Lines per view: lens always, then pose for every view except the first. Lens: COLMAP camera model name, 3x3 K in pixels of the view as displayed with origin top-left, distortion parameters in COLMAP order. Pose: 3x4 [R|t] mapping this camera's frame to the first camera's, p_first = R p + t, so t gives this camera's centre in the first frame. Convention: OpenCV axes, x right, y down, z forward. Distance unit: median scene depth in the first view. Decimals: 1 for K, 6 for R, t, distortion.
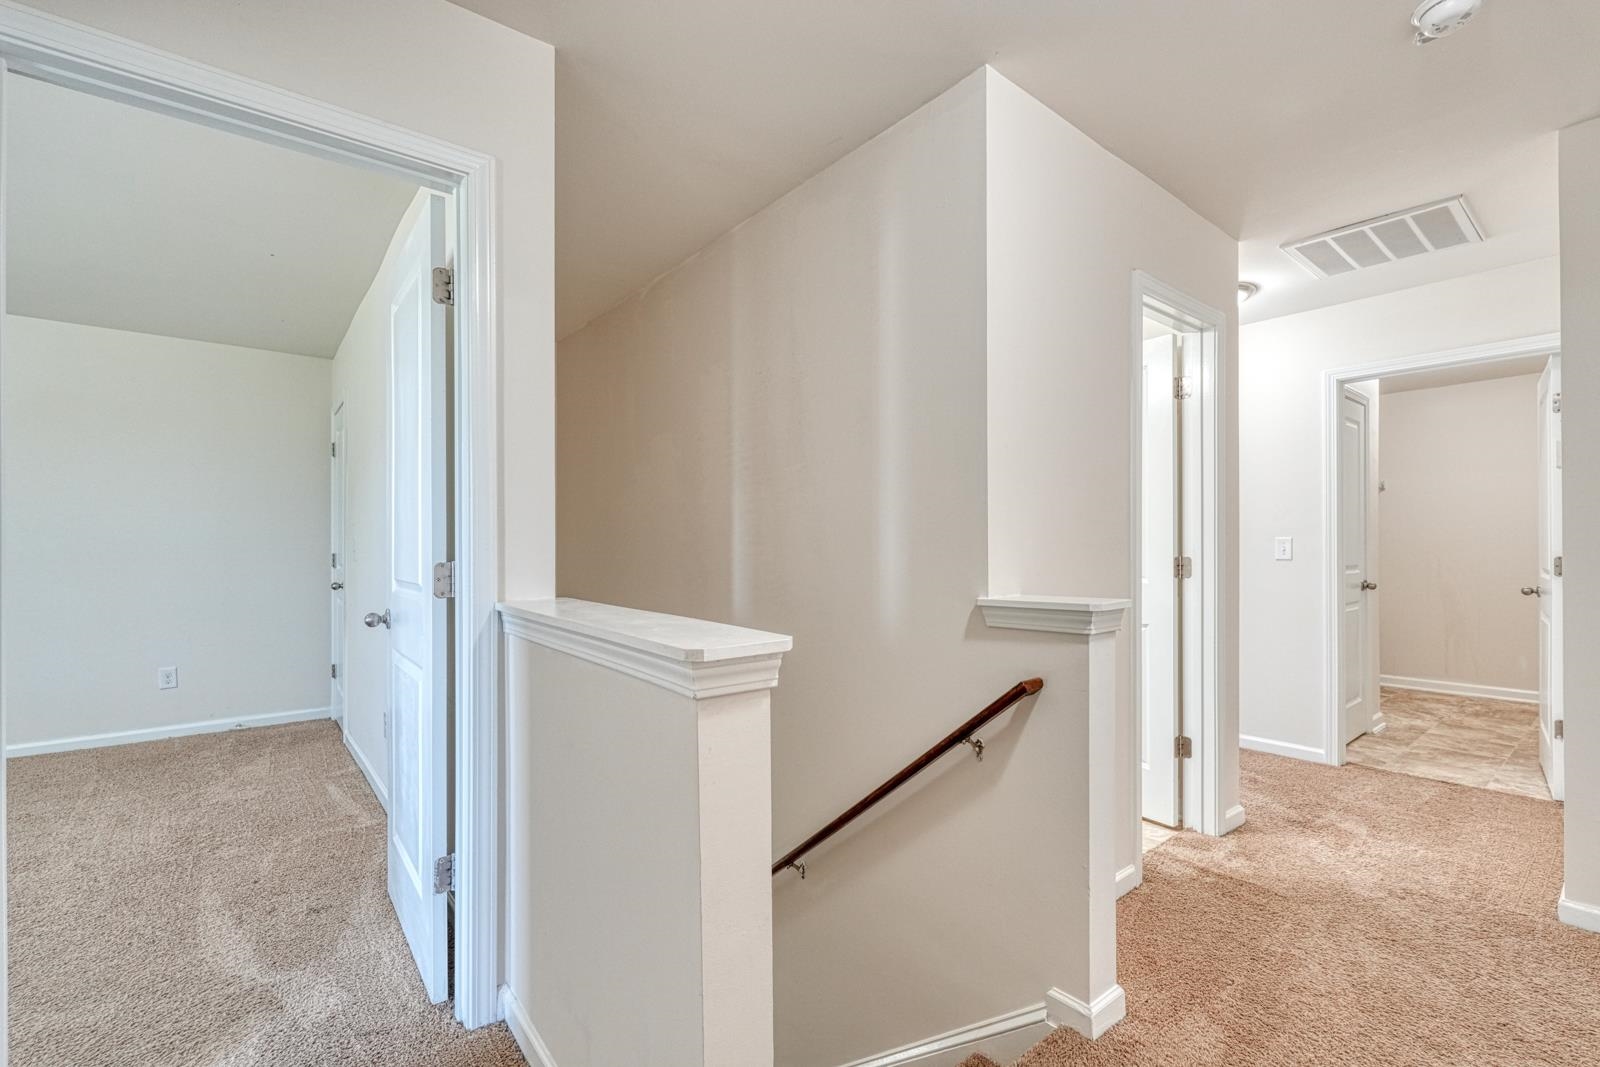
lens RADIAL K [[694.5, 0, 803.6], [0, 694.5, 537.2], [0, 0, 1]] dist [0.000496, 0.000243]
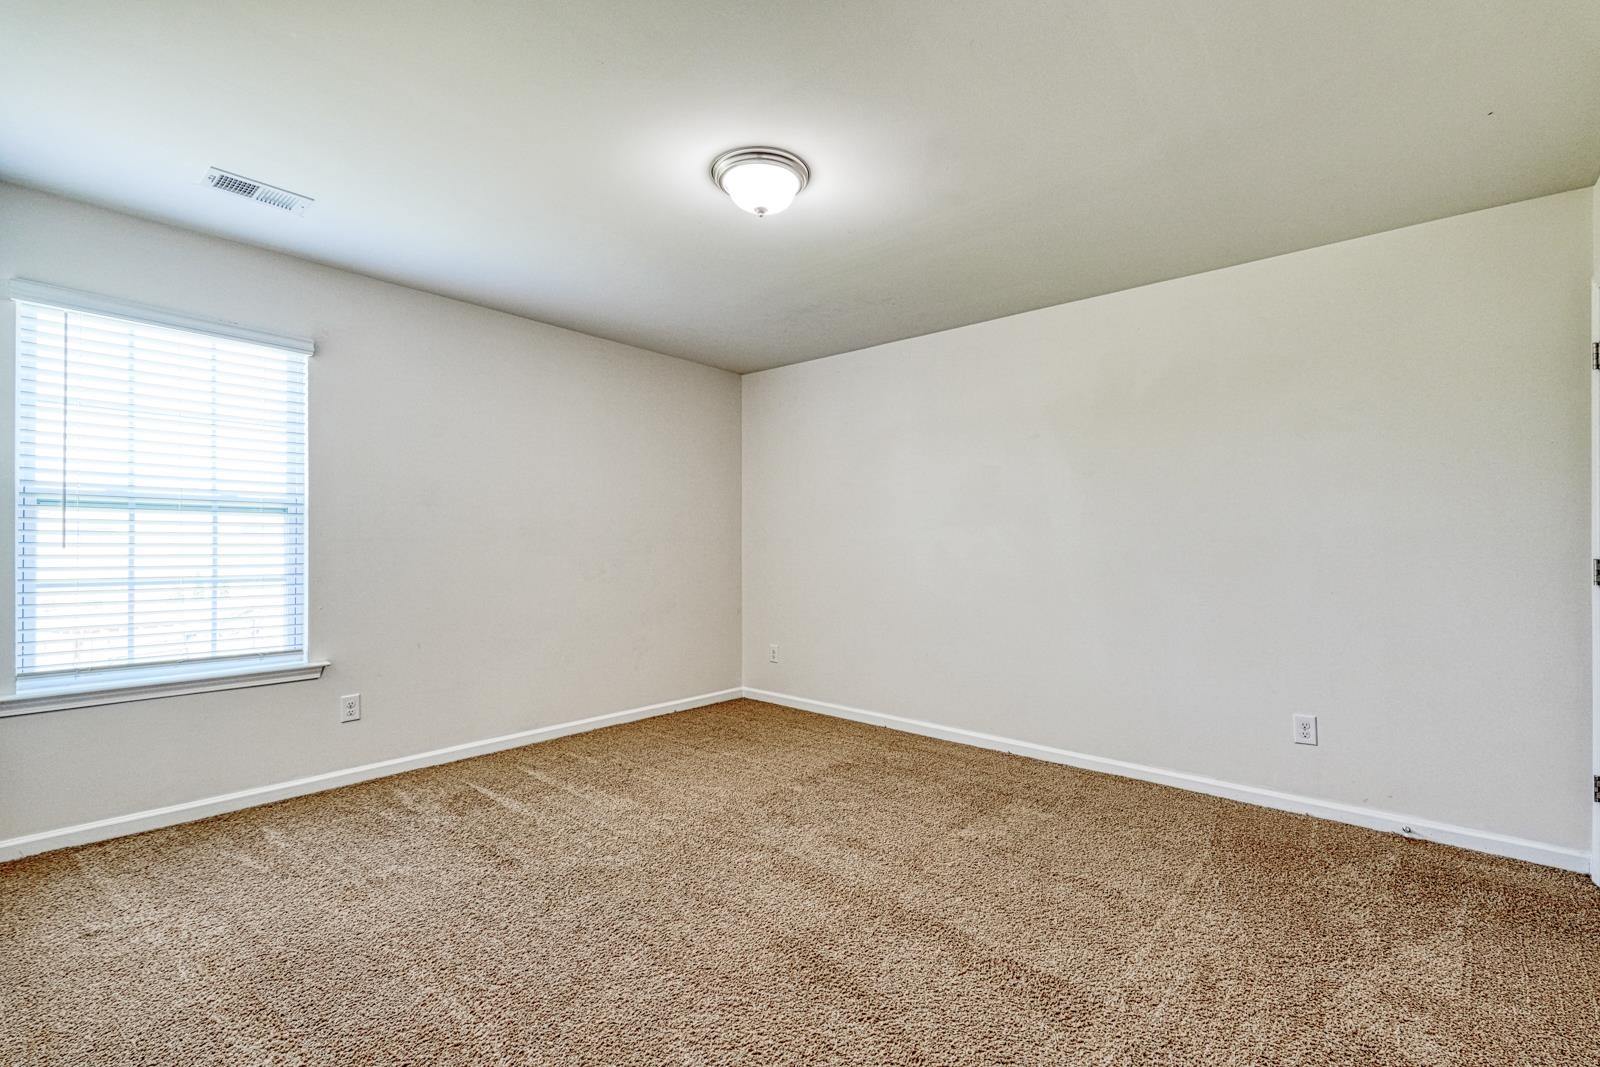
lens RADIAL K [[695.5, 0, 838.6], [0, 695.5, 534.2], [0, 0, 1]] dist [-0.018045, 0.000449]
pose [[0.177385, -0.005398, -0.984127, -0.350377], [-0.001044, 0.999983, -0.005673, 0.019036], [0.984141, 0.002033, 0.177377, 0.453446]]
